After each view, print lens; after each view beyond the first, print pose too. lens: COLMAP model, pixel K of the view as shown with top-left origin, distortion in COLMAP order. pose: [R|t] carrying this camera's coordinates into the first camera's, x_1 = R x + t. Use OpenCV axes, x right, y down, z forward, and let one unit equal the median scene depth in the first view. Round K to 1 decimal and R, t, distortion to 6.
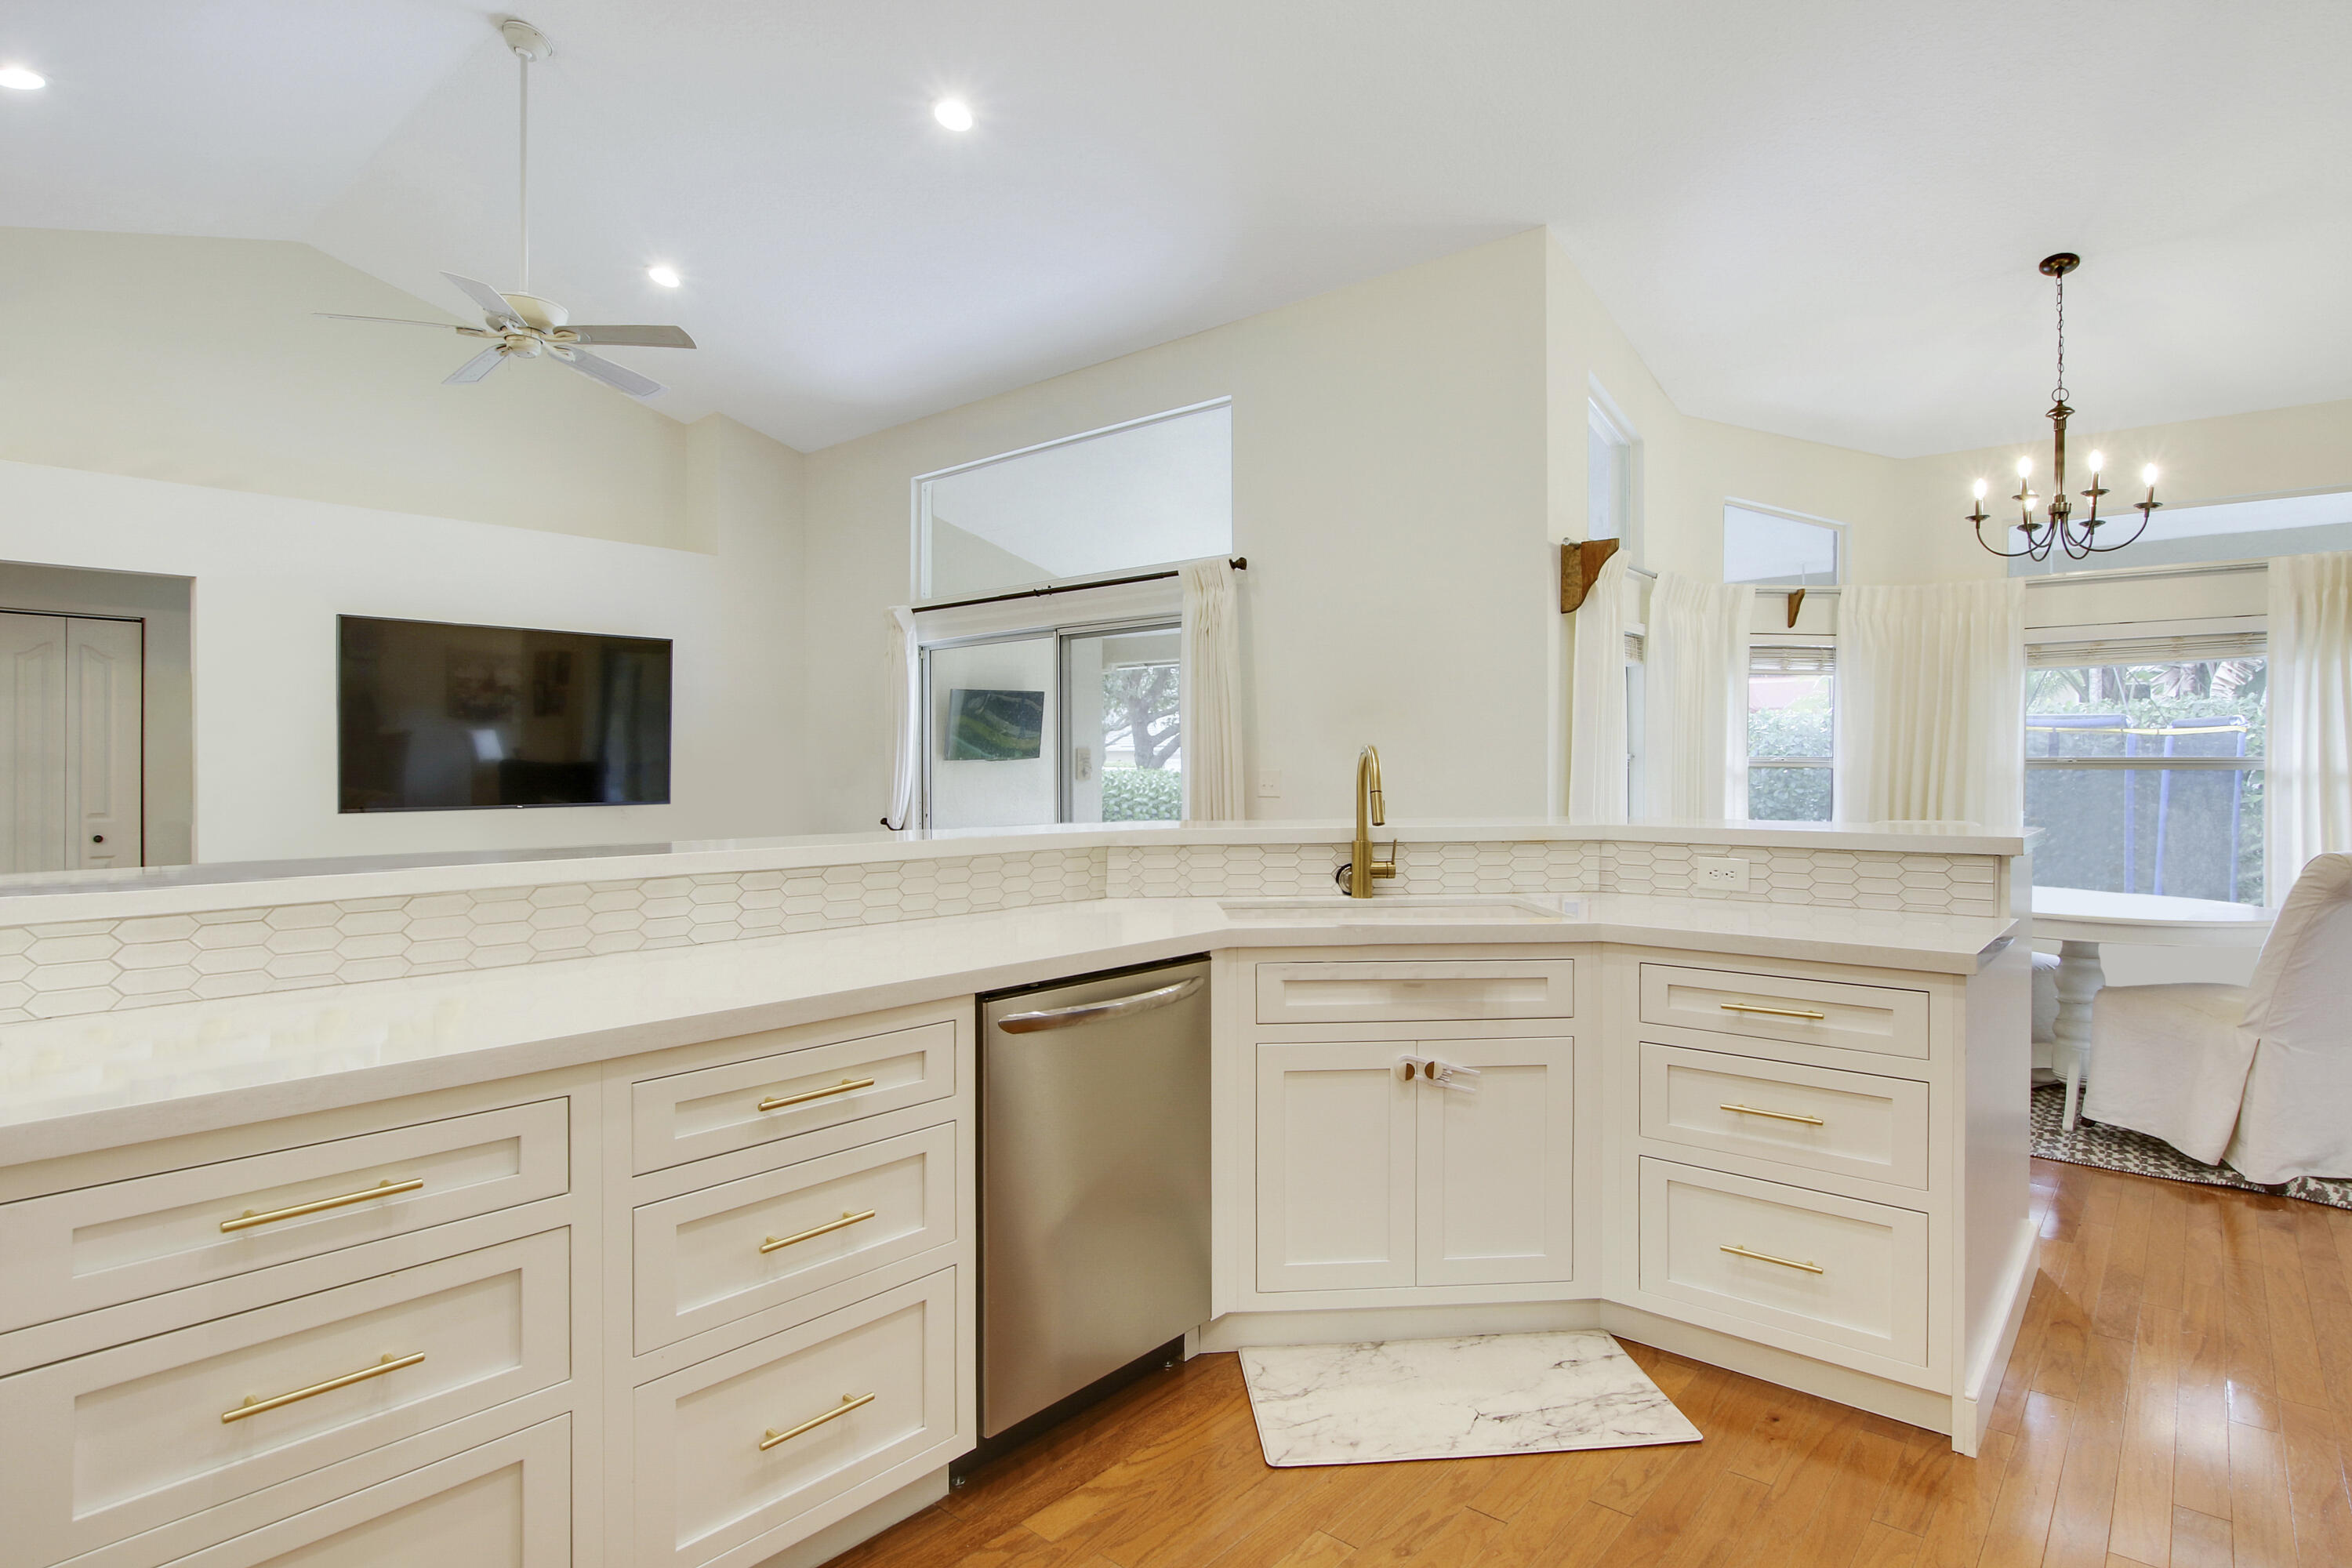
lens RADIAL K [[1224.4, 0, 1176.0], [0, 1224.4, 784.0], [0, 0, 1]] dist [0.000549, 0.000136]
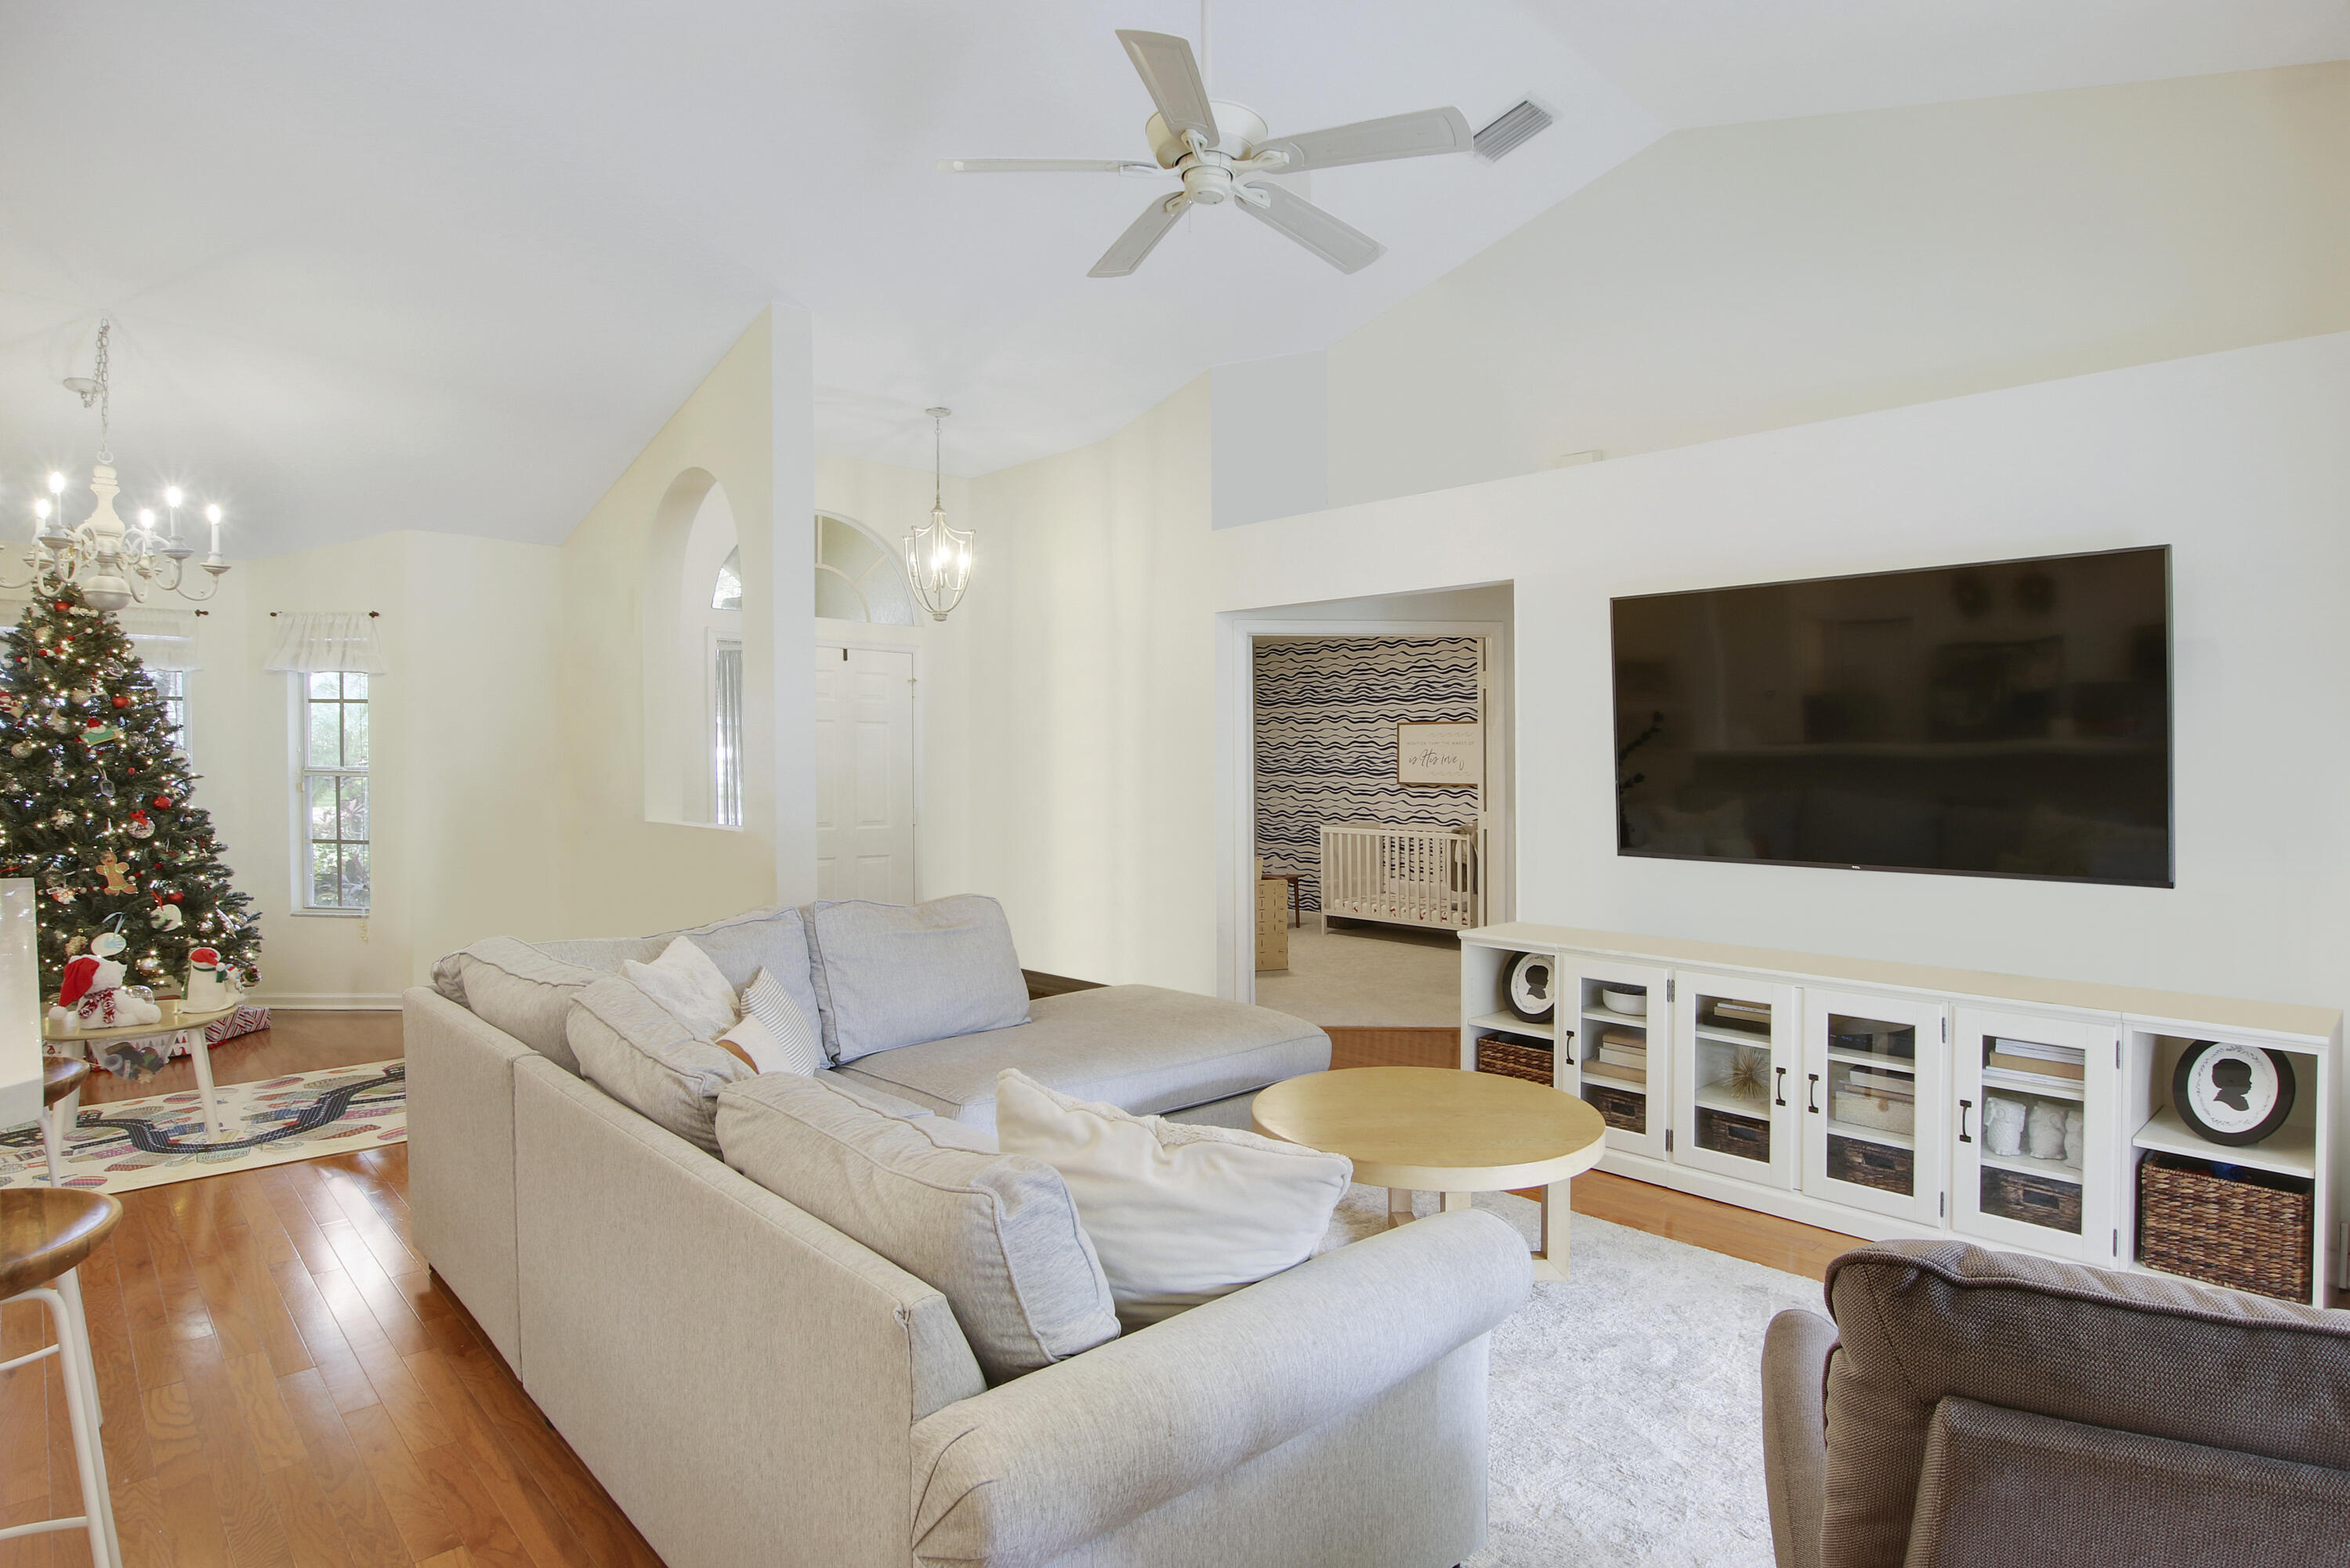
lens RADIAL K [[1220.8, 0, 1175.0], [0, 1220.8, 784.0], [0, 0, 1]] dist [-0.030446, 0.001288]
pose [[-0.106917, 0.018653, -0.994093, 0.104168], [-0.016867, 0.999646, 0.020571, -0.032281], [0.994125, 0.018967, -0.106564, 0.802887]]
